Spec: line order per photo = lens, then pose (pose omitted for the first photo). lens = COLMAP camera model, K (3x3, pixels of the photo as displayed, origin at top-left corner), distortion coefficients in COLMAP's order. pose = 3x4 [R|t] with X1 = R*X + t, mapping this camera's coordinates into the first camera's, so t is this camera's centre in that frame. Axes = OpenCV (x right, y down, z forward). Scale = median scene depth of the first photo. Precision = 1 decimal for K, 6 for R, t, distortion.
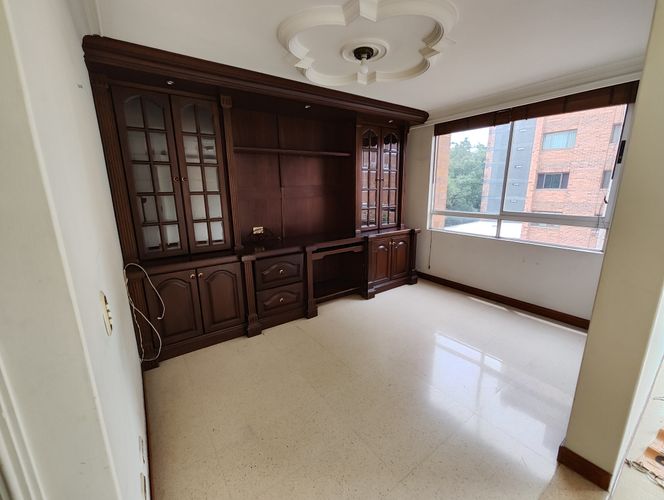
lens RADIAL K [[276.2, 0, 332.0], [0, 276.2, 250.0], [0, 0, 1]] dist [0.001782, 0.000251]
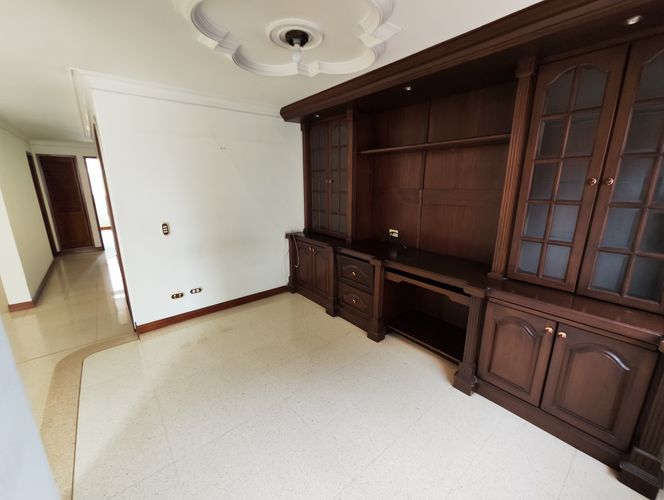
lens RADIAL K [[276.2, 0, 332.0], [0, 276.2, 250.0], [0, 0, 1]] dist [0.001782, 0.000251]
pose [[0.077879, 0.258923, -0.962753, 0.583867], [-0.223288, 0.945684, 0.236270, -0.173032], [0.971636, 0.196571, 0.131463, 0.596037]]
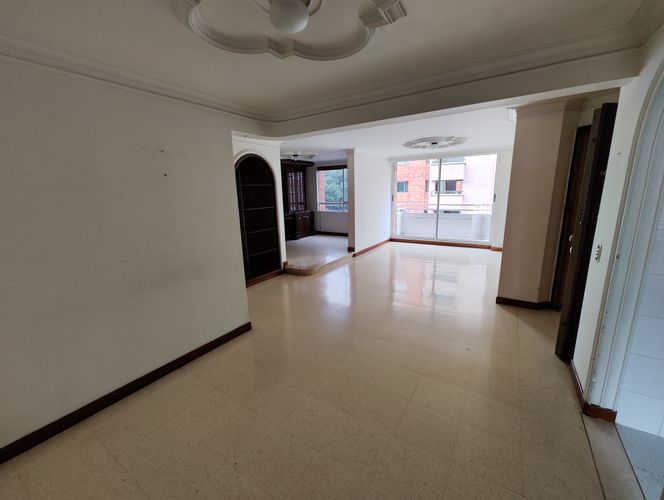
lens RADIAL K [[276.2, 0, 332.0], [0, 276.2, 250.0], [0, 0, 1]] dist [0.001782, 0.000251]
pose [[0.931579, -0.084293, 0.353631, -0.420847], [0.090960, 0.995852, -0.002243, 0.291183], [-0.351975, 0.034256, 0.935382, -1.278530]]
